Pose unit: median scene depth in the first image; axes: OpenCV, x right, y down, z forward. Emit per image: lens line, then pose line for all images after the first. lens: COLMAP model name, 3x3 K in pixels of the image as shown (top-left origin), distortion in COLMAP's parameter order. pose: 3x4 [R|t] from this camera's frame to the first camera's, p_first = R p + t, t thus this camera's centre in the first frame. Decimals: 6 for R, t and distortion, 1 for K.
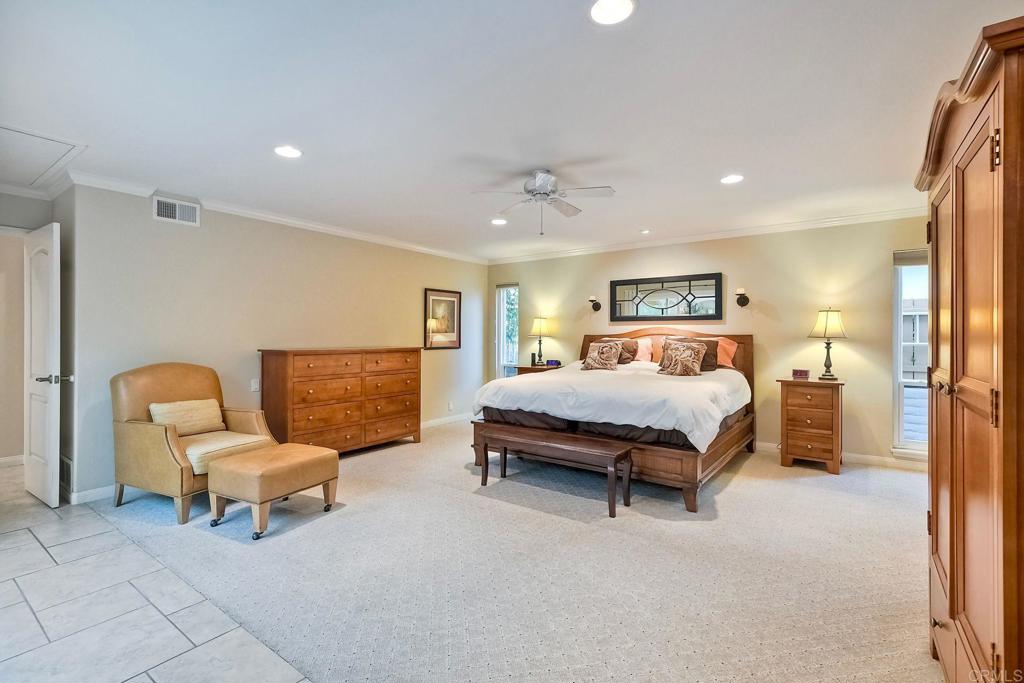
lens RADIAL K [[469.5, 0, 513.0], [0, 469.5, 353.8], [0, 0, 1]] dist [-0.000671, 0.000196]
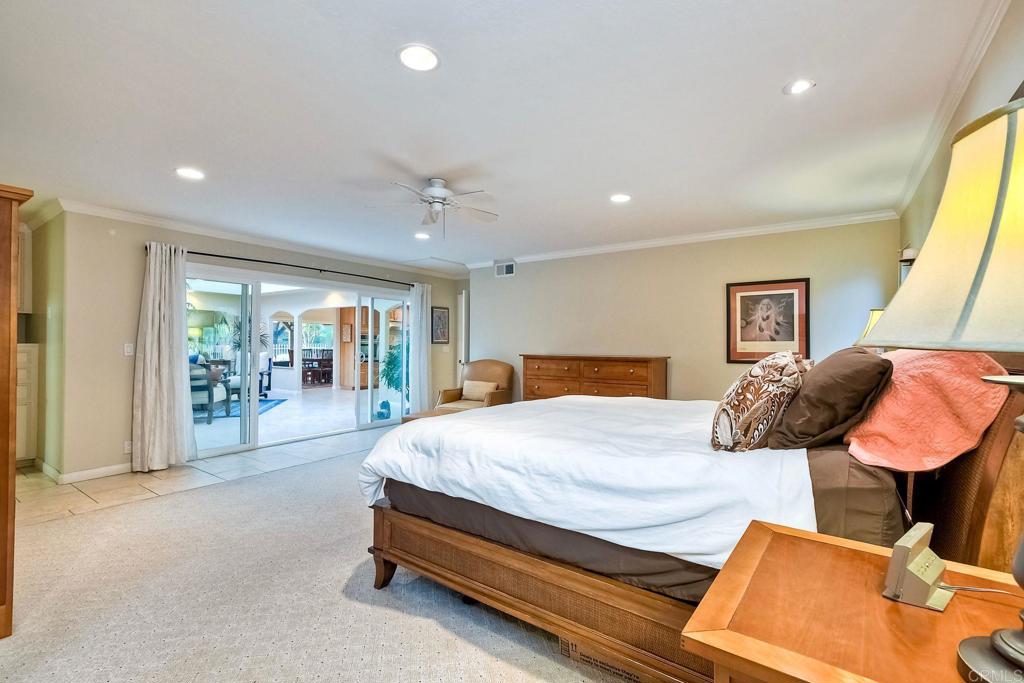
lens RADIAL K [[469.5, 0, 513.0], [0, 469.5, 353.8], [0, 0, 1]] dist [-0.000671, 0.000196]
pose [[-0.004983, 0.015149, -0.999873, 0.815277], [-0.046521, 0.998799, 0.015364, -0.026007], [0.998905, 0.046591, -0.004272, 0.890365]]
